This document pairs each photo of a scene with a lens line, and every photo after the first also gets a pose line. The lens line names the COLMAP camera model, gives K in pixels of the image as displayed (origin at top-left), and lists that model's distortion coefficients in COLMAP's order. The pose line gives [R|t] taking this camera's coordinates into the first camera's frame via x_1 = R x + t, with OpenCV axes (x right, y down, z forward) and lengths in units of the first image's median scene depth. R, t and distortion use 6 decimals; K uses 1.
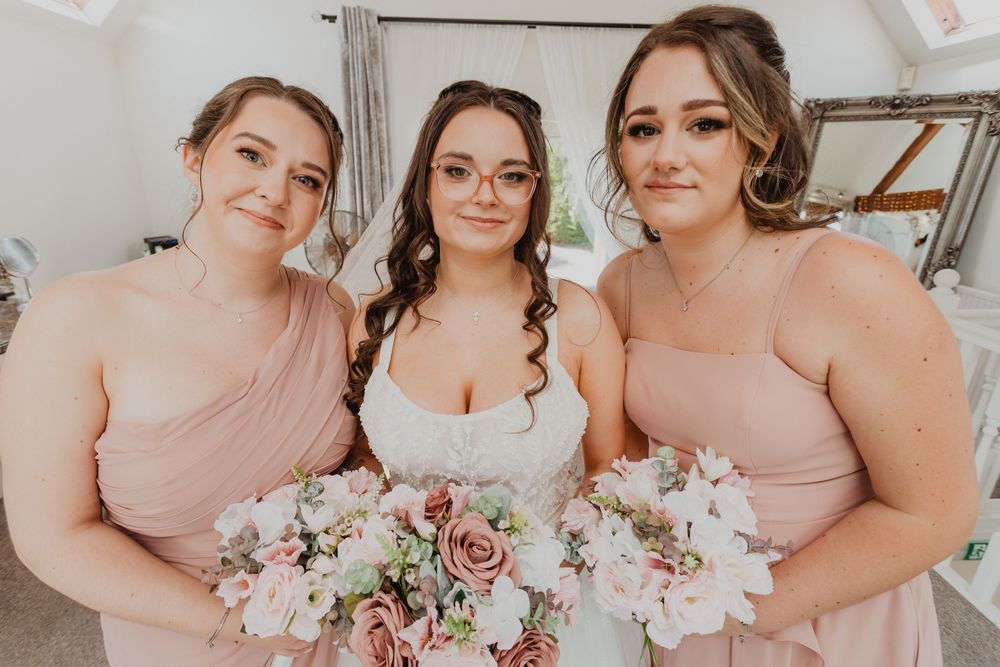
lens RADIAL K [[487.3, 0, 521.8], [0, 487.3, 324.7], [0, 0, 1]] dist [0.011667, 0.000957]
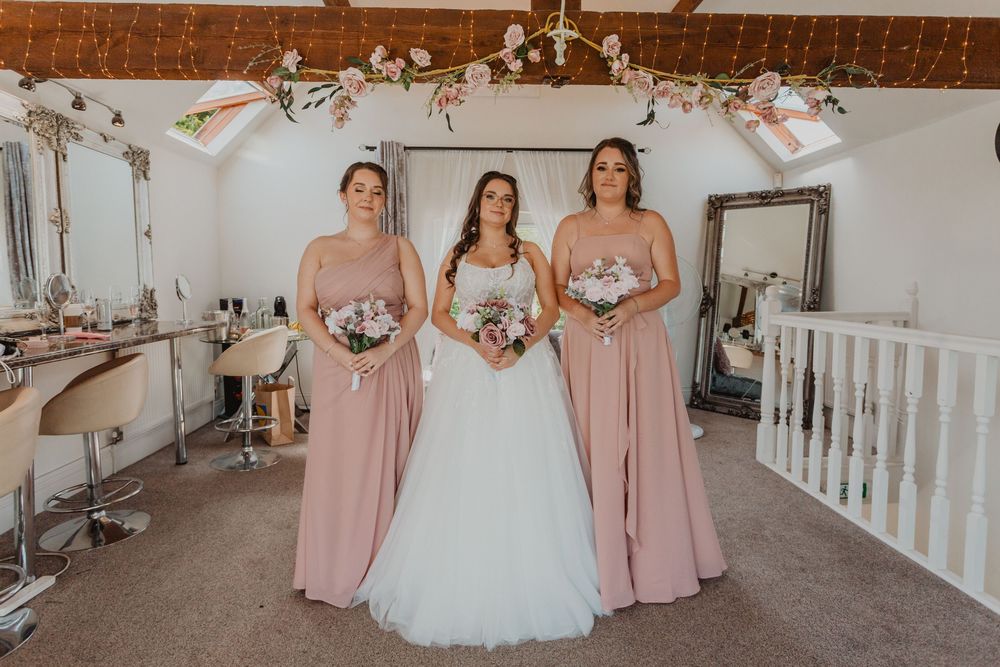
lens RADIAL K [[606.5, 0, 499.2], [0, 606.5, 333.1], [0, 0, 1]] dist [-0.000582, -0.000550]
pose [[0.999873, -0.015794, 0.002009, -0.022985], [0.015805, 0.969433, -0.244848, 0.359316], [0.001920, 0.244849, 0.969559, -0.619996]]
